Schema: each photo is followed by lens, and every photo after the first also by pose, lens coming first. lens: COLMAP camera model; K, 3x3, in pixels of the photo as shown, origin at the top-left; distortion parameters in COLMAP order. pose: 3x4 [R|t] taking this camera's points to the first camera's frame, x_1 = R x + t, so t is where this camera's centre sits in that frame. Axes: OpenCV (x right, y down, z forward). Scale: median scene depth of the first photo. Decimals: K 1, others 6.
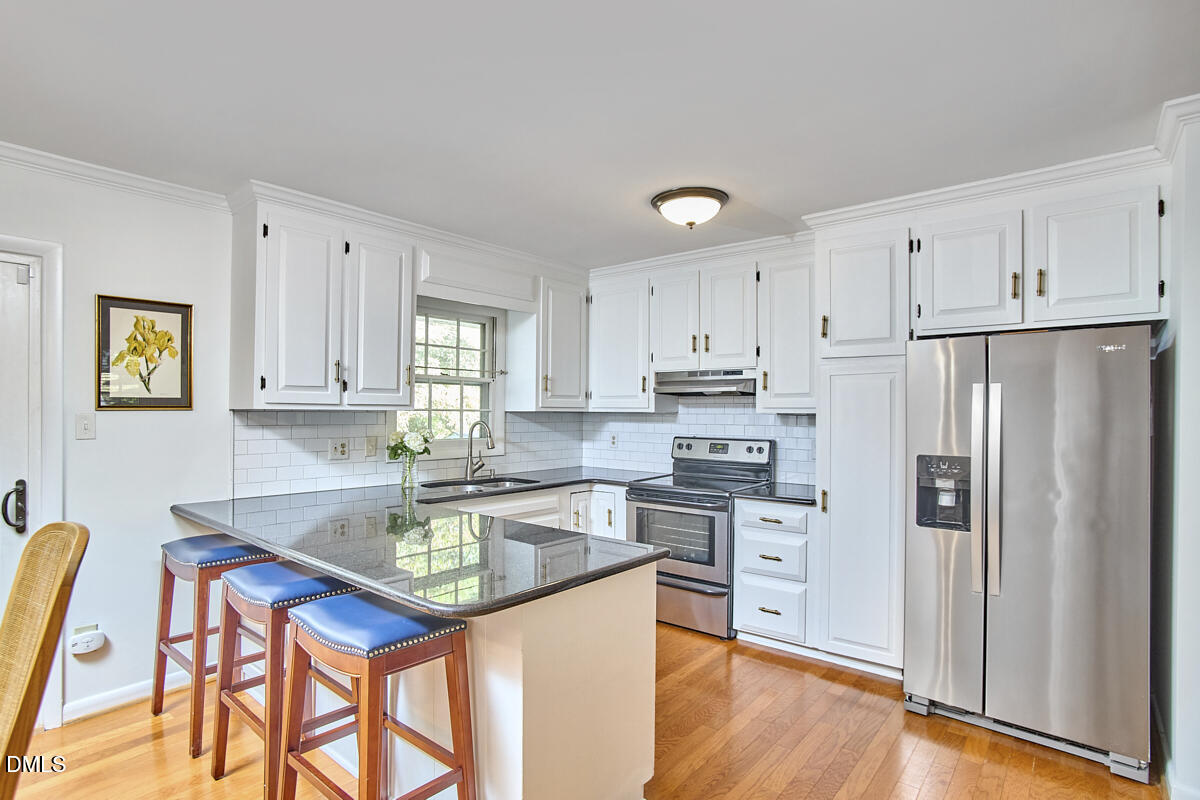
lens RADIAL K [[582.2, 0, 592.7], [0, 582.2, 405.9], [0, 0, 1]] dist [-0.095742, 0.047522]
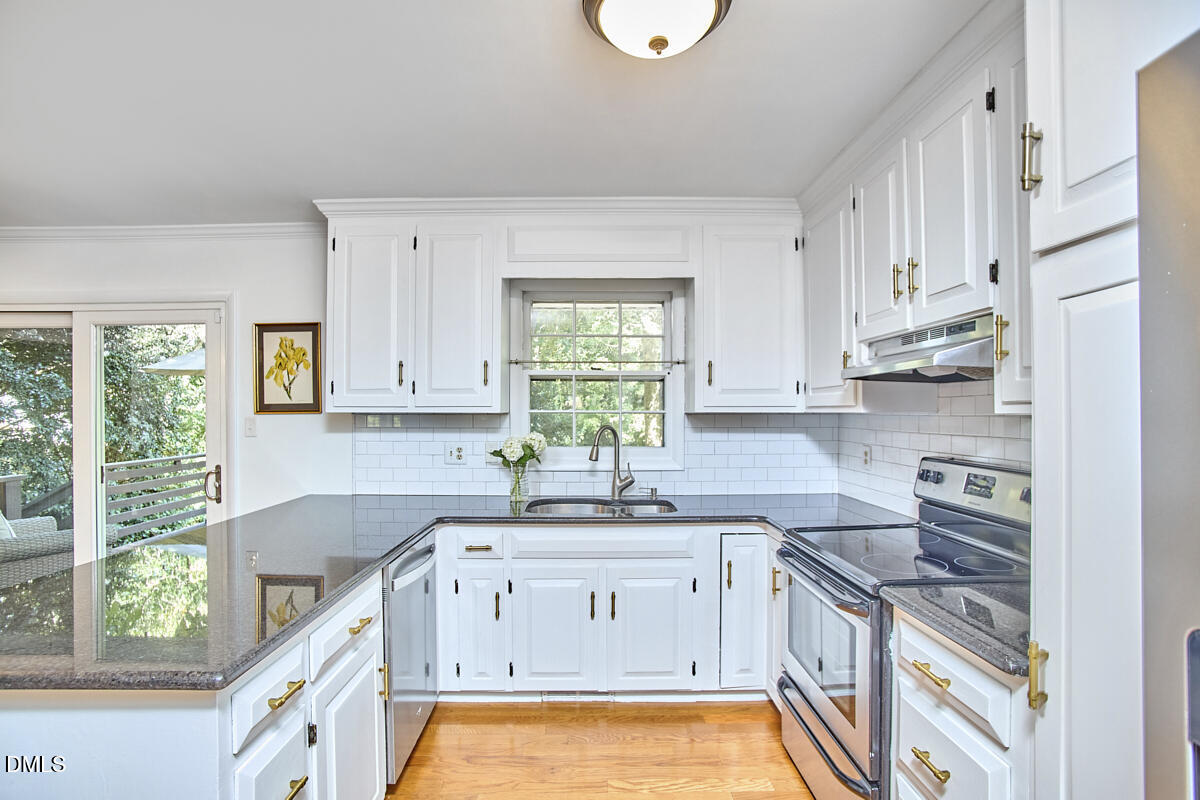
lens RADIAL K [[582.2, 0, 592.7], [0, 582.2, 405.9], [0, 0, 1]] dist [-0.095742, 0.047522]
pose [[0.658345, -0.013315, -0.752599, 0.545909], [0.012625, 0.999898, -0.006646, 0.006479], [0.752611, -0.005126, 0.658446, 0.661248]]
